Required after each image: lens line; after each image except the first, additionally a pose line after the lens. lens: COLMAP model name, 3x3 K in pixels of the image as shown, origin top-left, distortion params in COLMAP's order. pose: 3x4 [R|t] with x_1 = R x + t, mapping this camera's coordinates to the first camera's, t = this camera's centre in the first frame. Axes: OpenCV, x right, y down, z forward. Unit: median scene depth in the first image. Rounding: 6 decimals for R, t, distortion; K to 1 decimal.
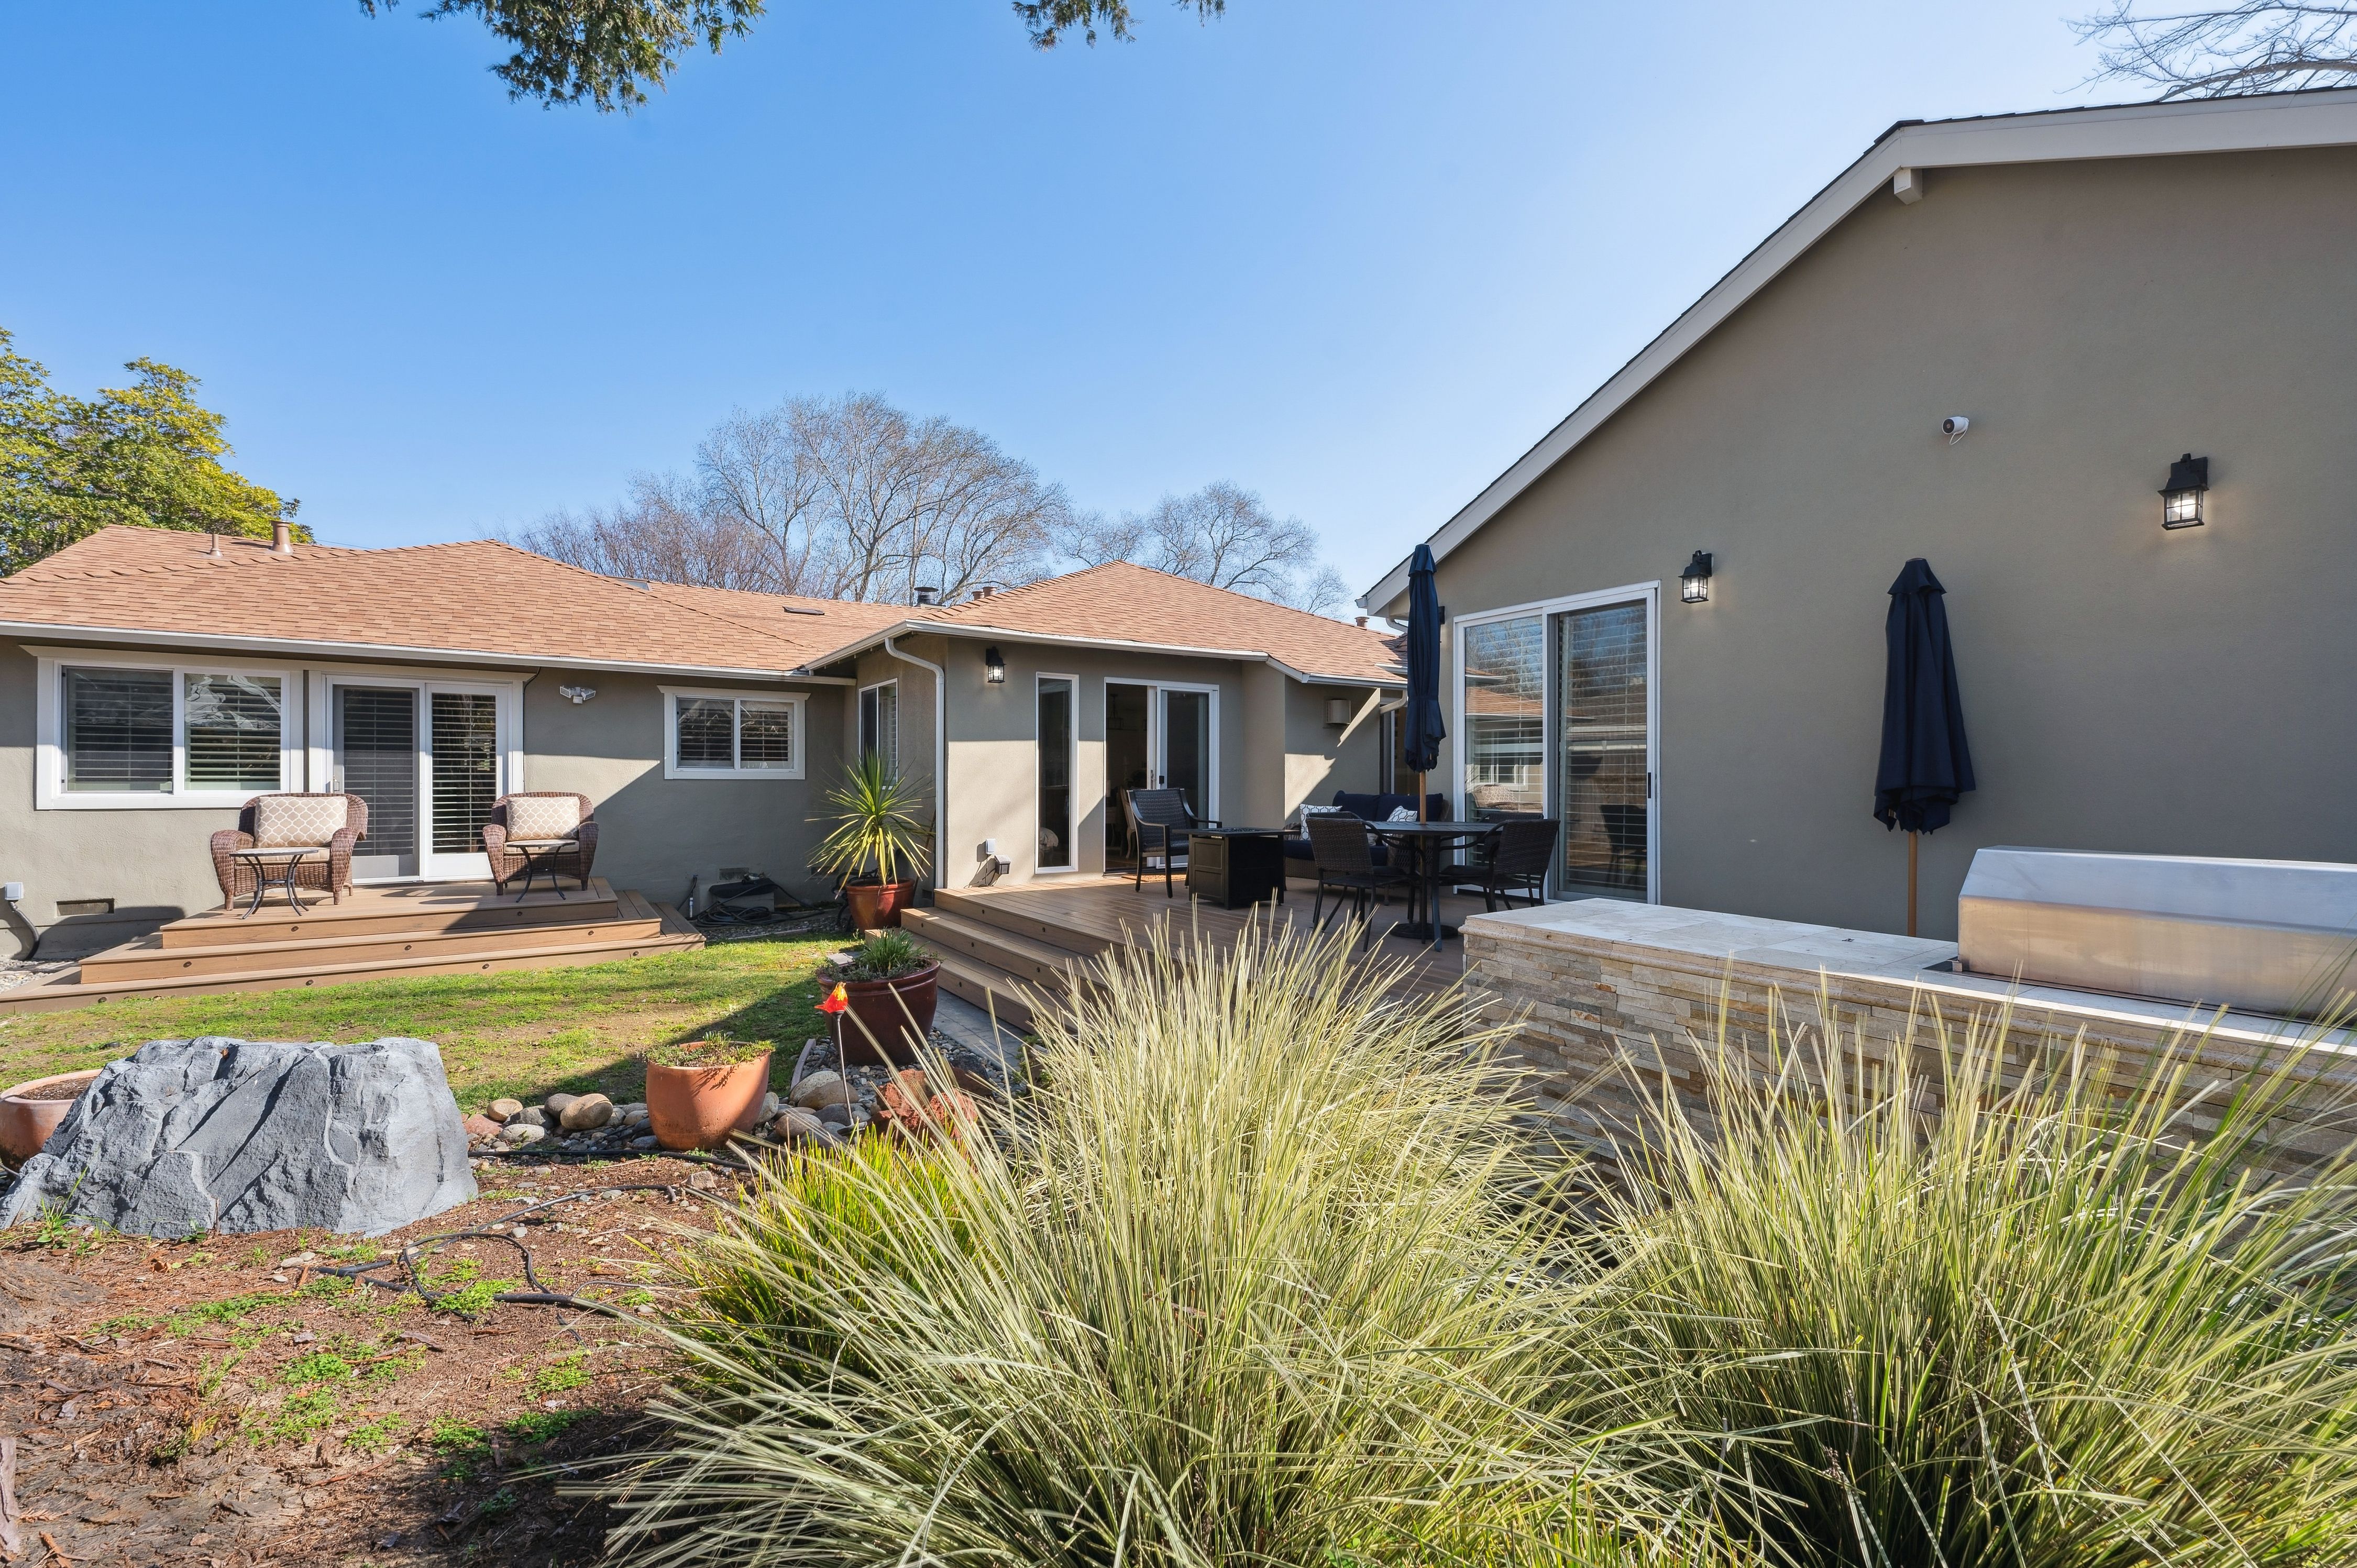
lens RADIAL K [[929.5, 0, 1164.9], [0, 929.5, 781.2], [0, 0, 1]] dist [-0.001135, 0.000054]
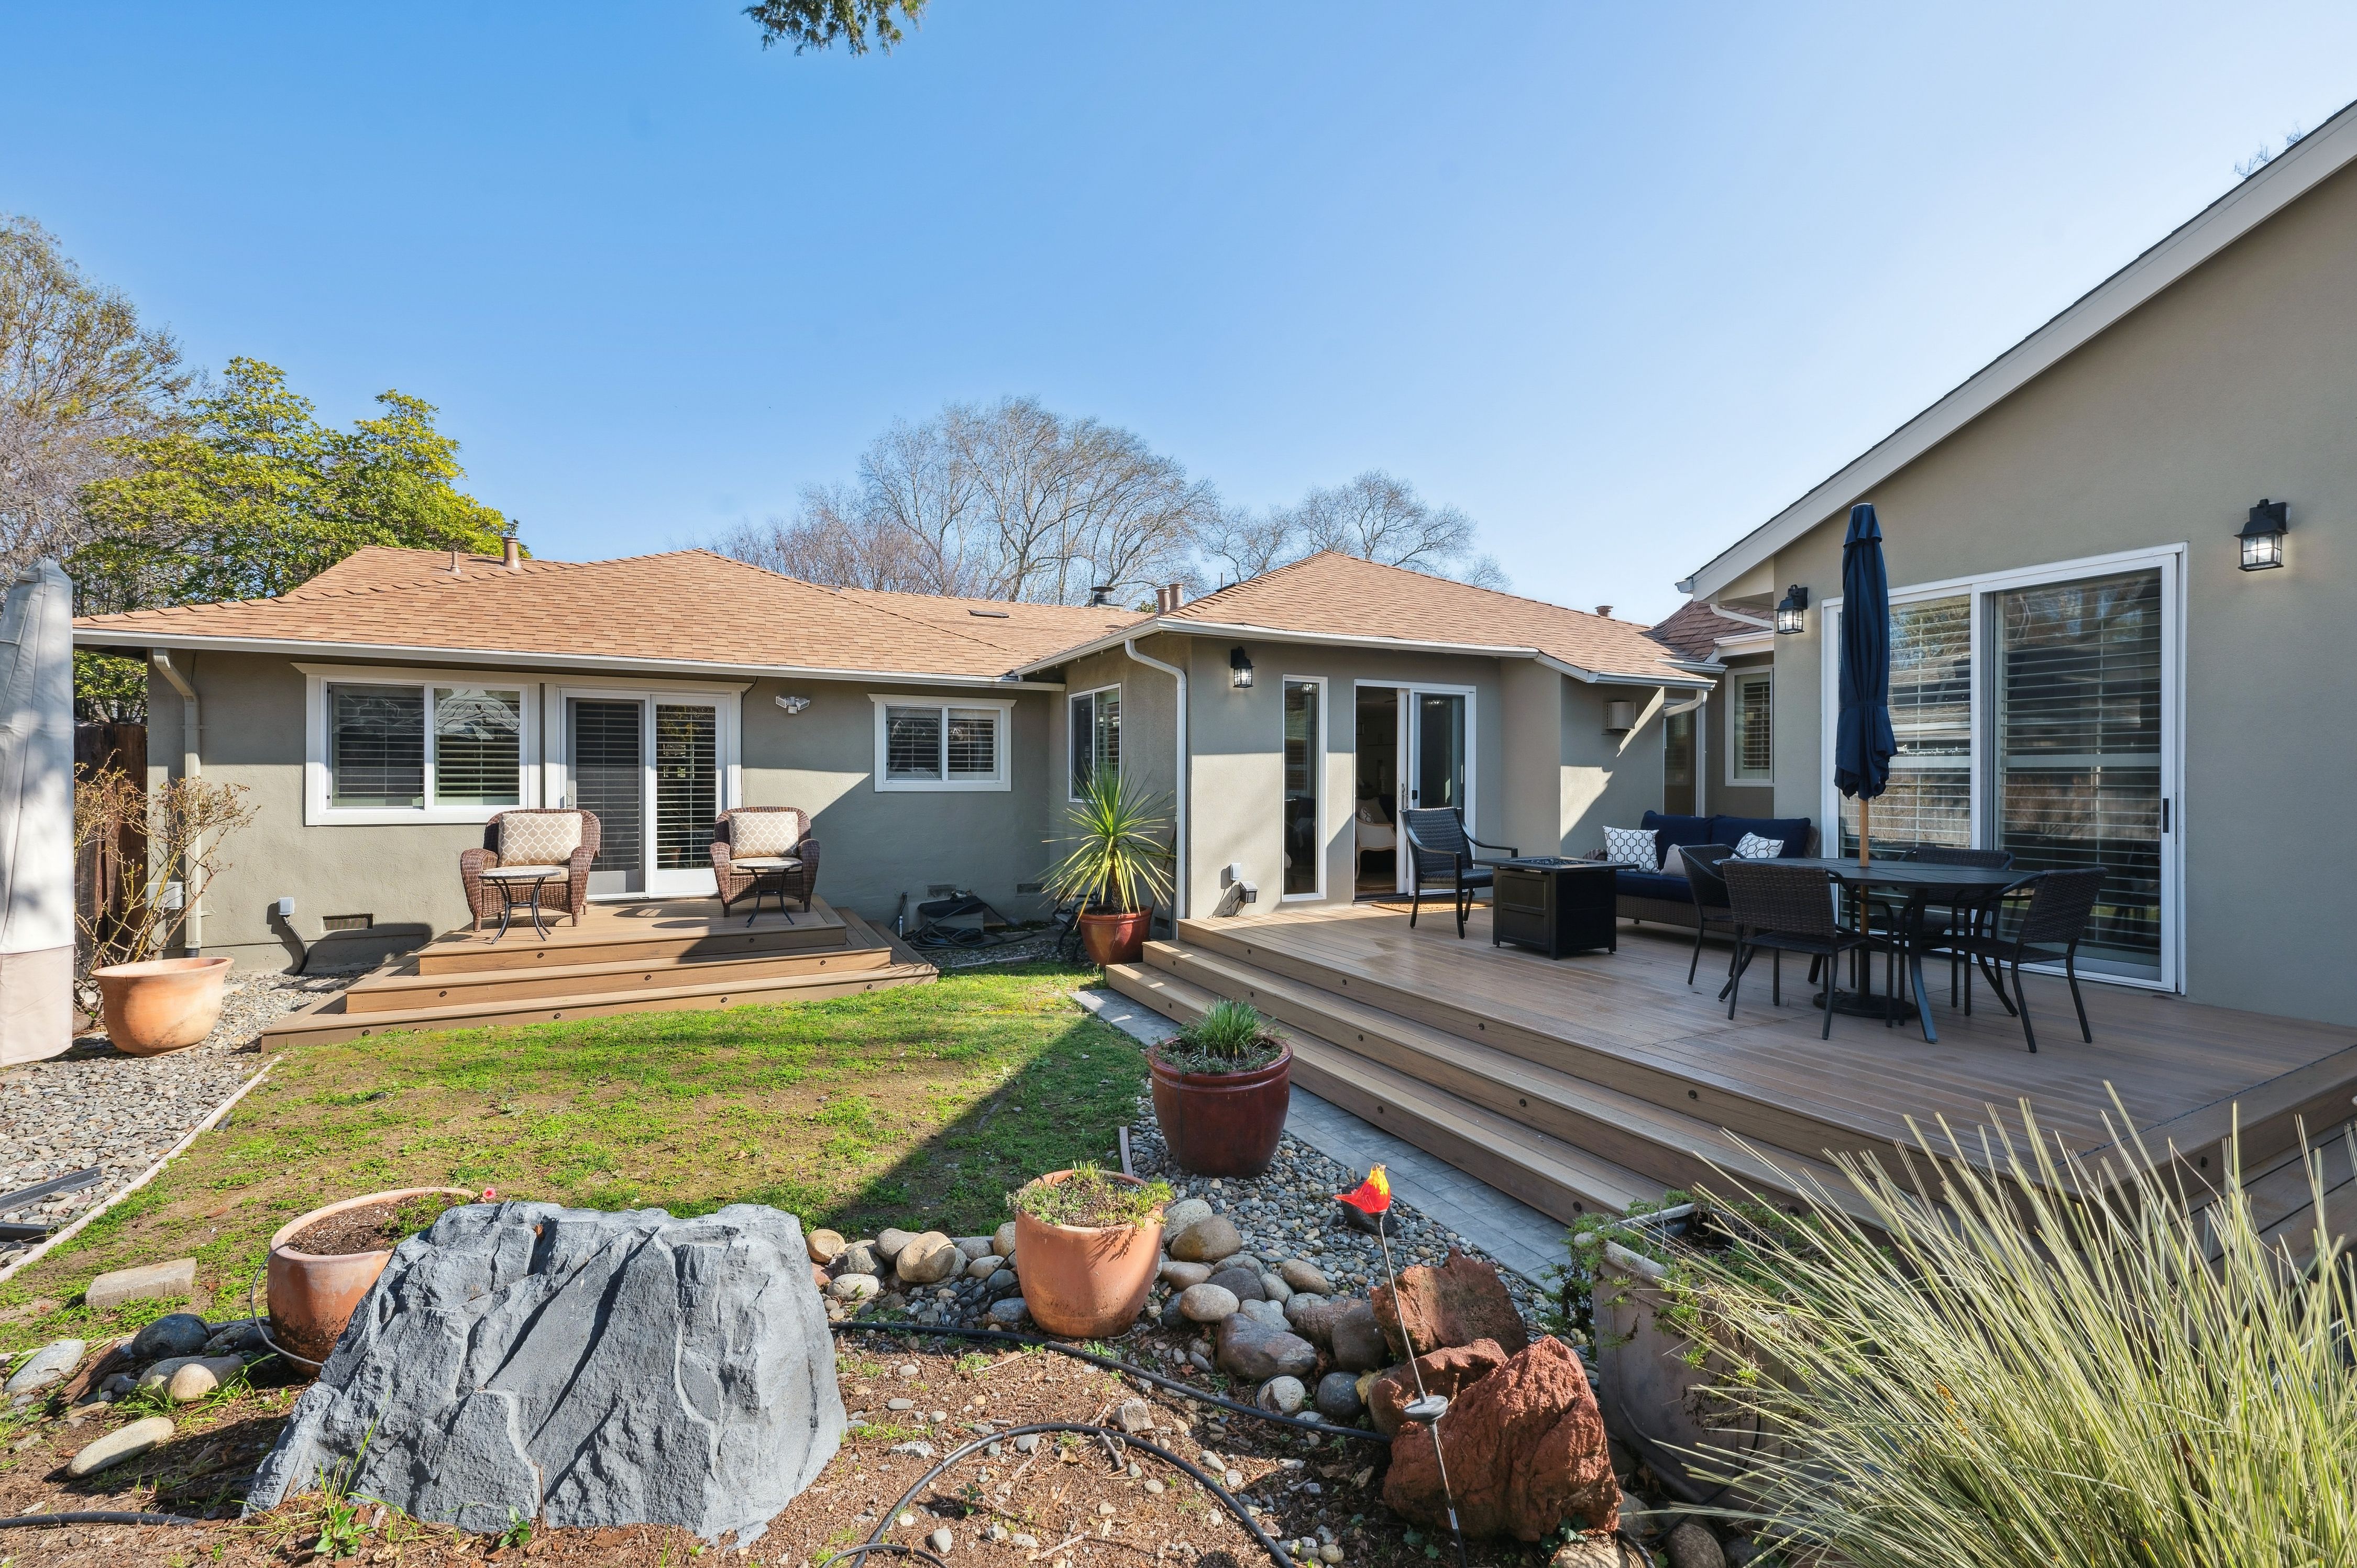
lens RADIAL K [[929.5, 0, 1163.8], [0, 929.5, 782.2], [0, 0, 1]] dist [-0.001135, 0.000054]
pose [[0.990852, 0.001587, -0.134947, -0.135253], [-0.001243, 0.999996, 0.002628, -0.017637], [0.134951, -0.002436, 0.990849, 0.109487]]
